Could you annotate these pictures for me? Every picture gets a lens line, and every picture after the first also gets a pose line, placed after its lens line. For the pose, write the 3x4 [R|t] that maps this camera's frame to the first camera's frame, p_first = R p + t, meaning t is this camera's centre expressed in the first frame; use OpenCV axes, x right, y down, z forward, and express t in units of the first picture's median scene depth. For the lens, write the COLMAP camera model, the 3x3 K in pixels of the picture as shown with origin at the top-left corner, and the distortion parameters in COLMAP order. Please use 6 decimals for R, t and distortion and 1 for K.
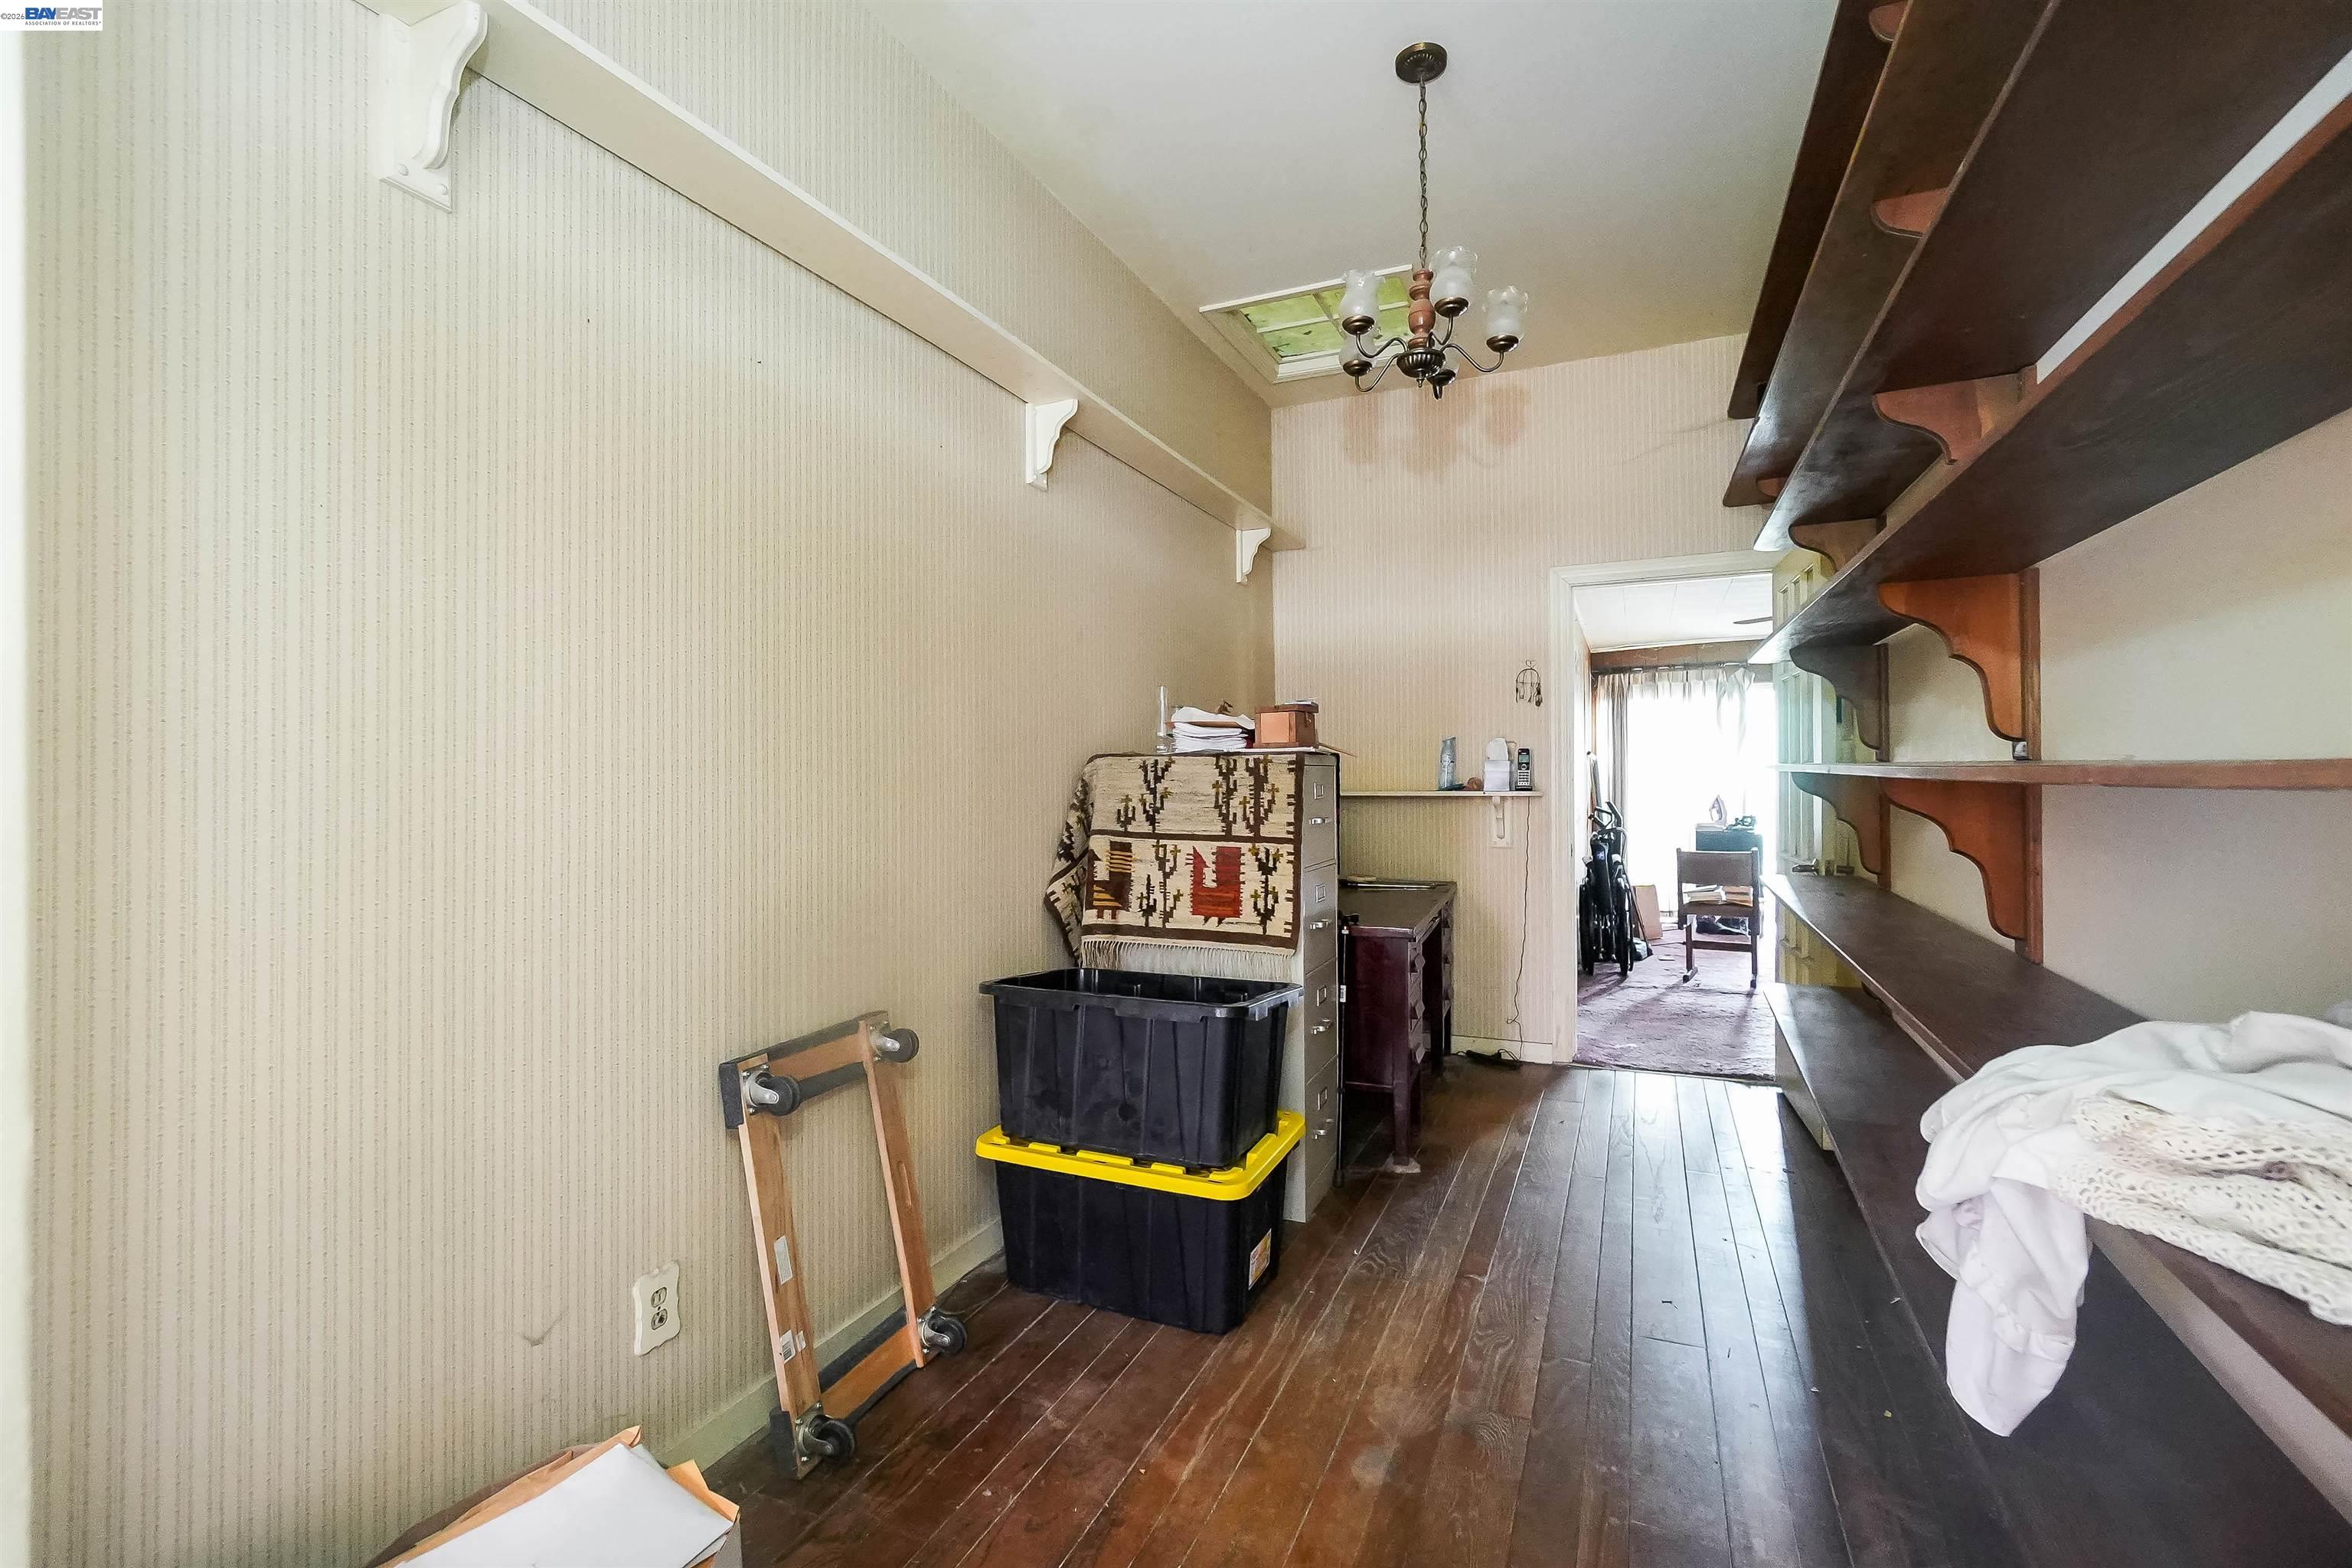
lens RADIAL K [[1032.0, 0, 1172.9], [0, 1032.0, 776.8], [0, 0, 1]] dist [0.000267, 0.000116]
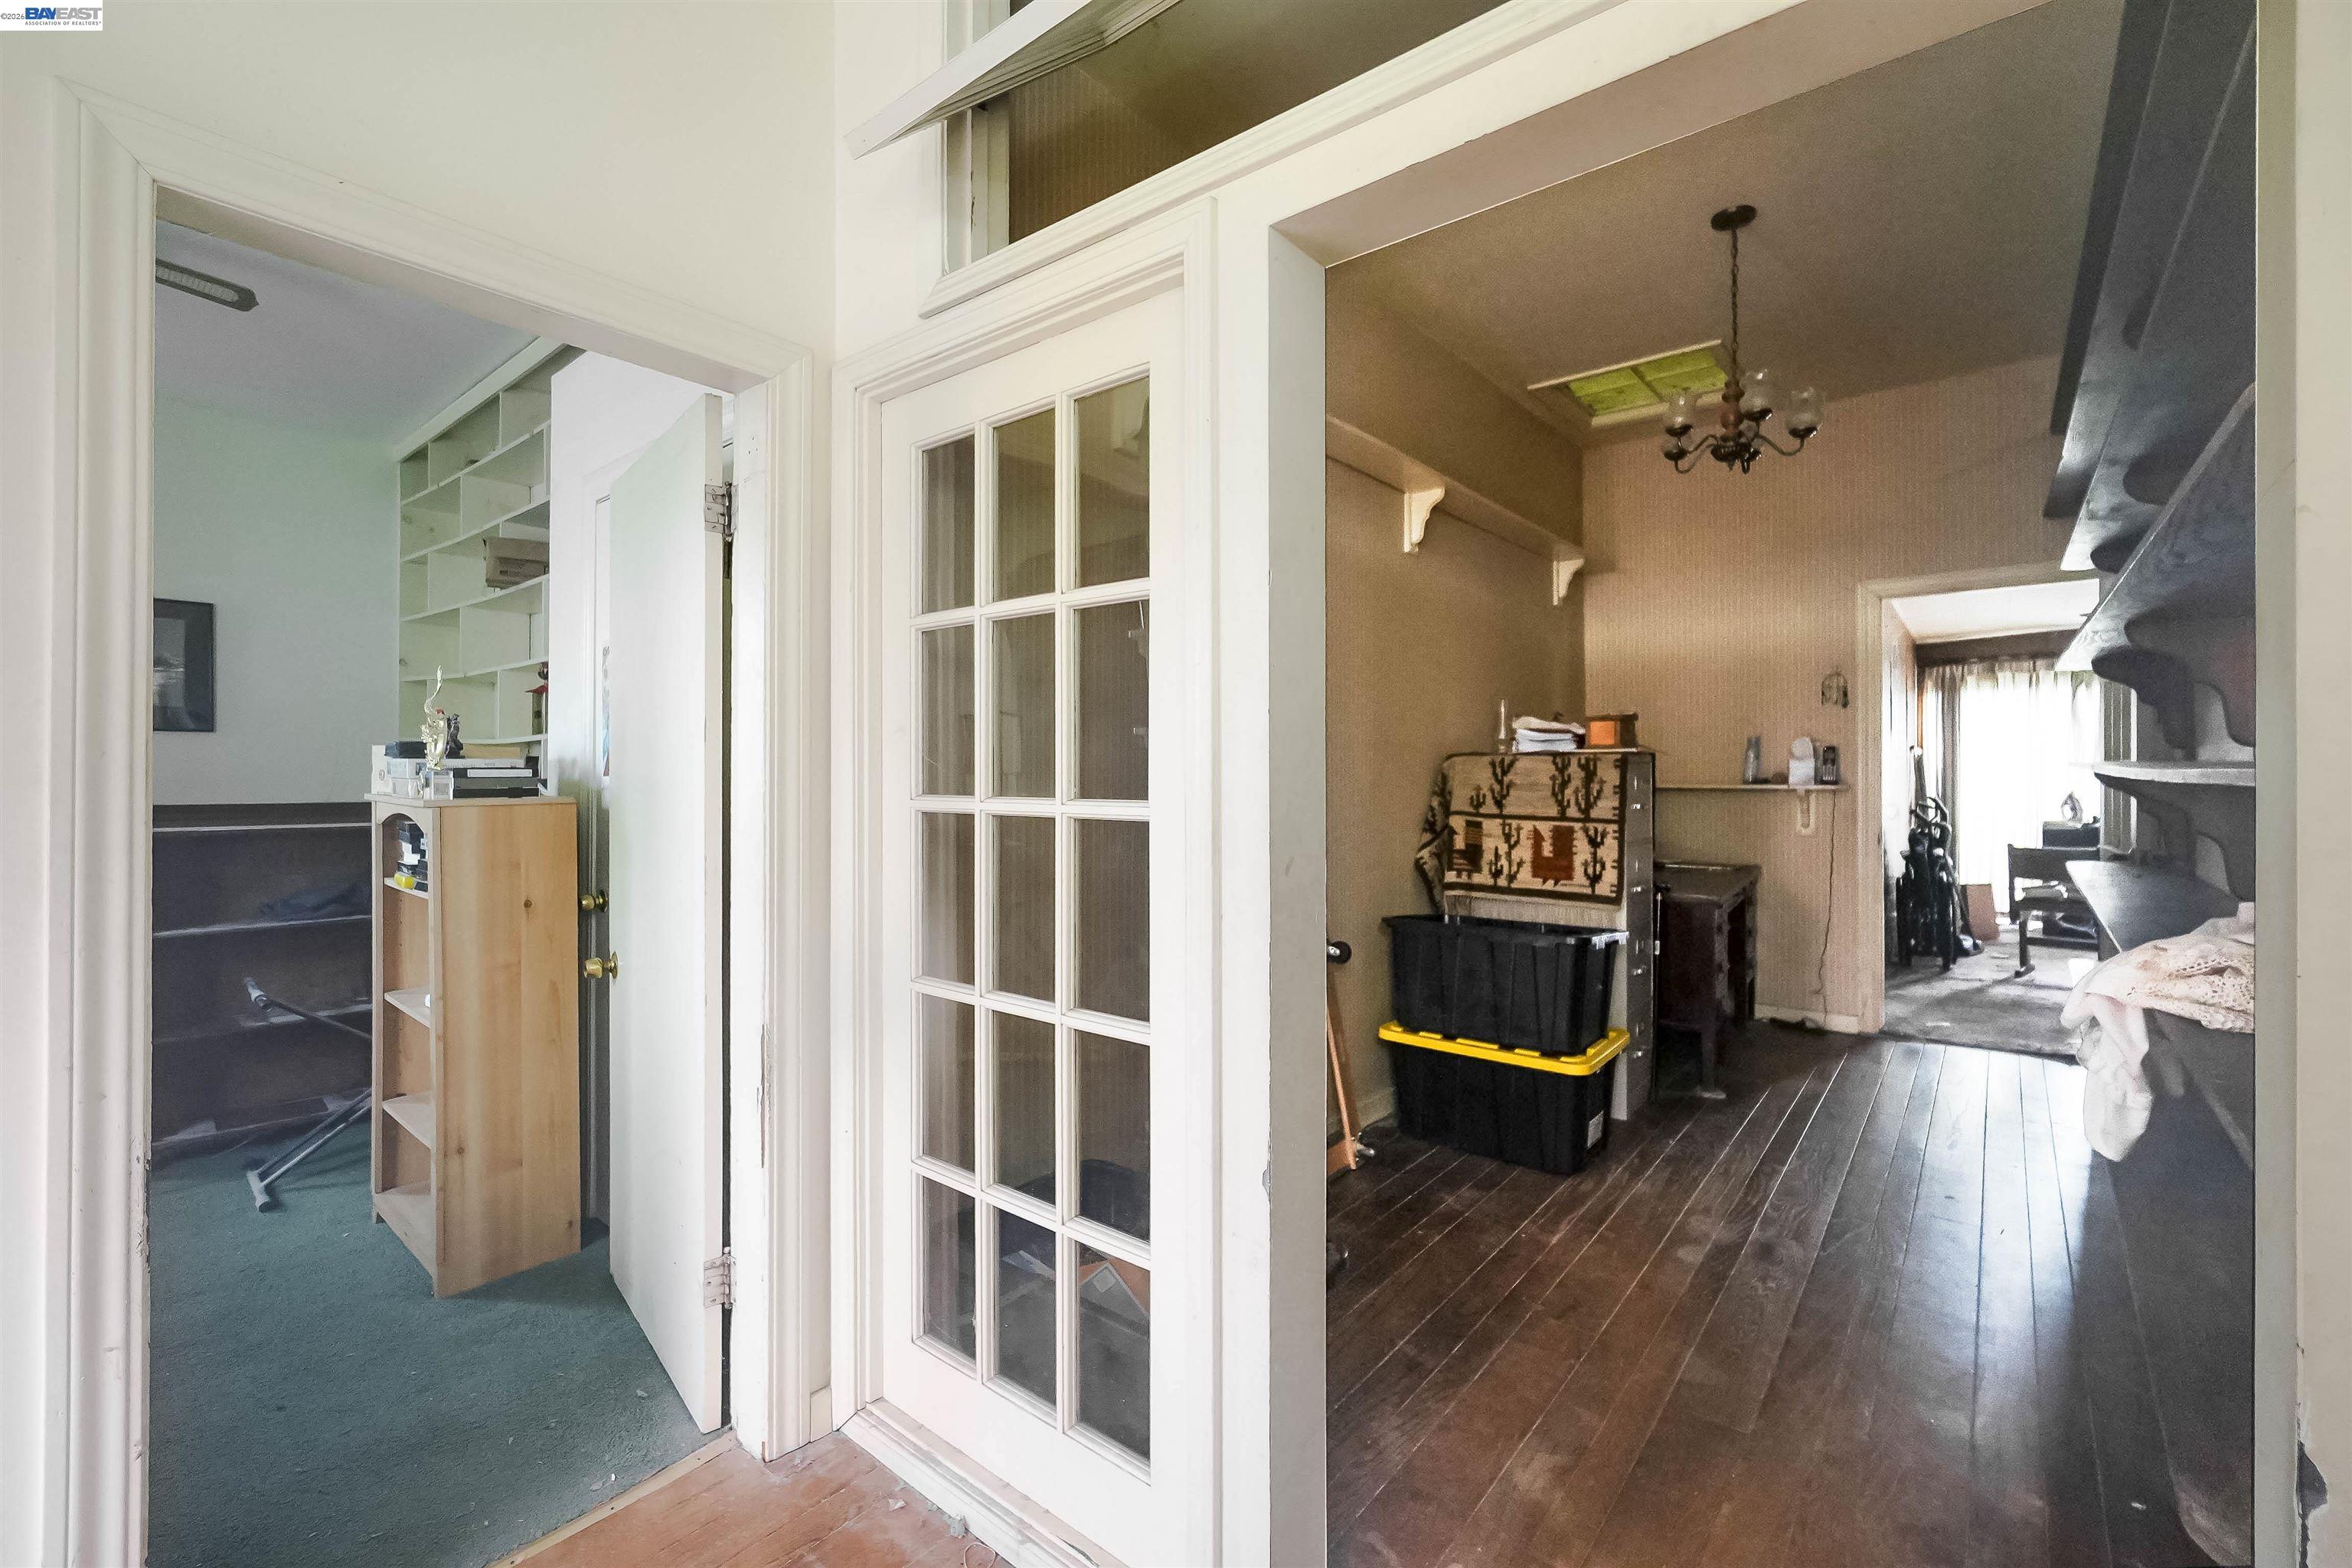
lens RADIAL K [[1002.8, 0, 1169.0], [0, 1002.8, 770.9], [0, 0, 1]] dist [-0.000033, 0.000516]
pose [[0.964794, 0.003452, -0.262984, -0.091342], [-0.002936, 0.999993, 0.002354, -0.002199], [0.262990, -0.001499, 0.964797, -0.338934]]
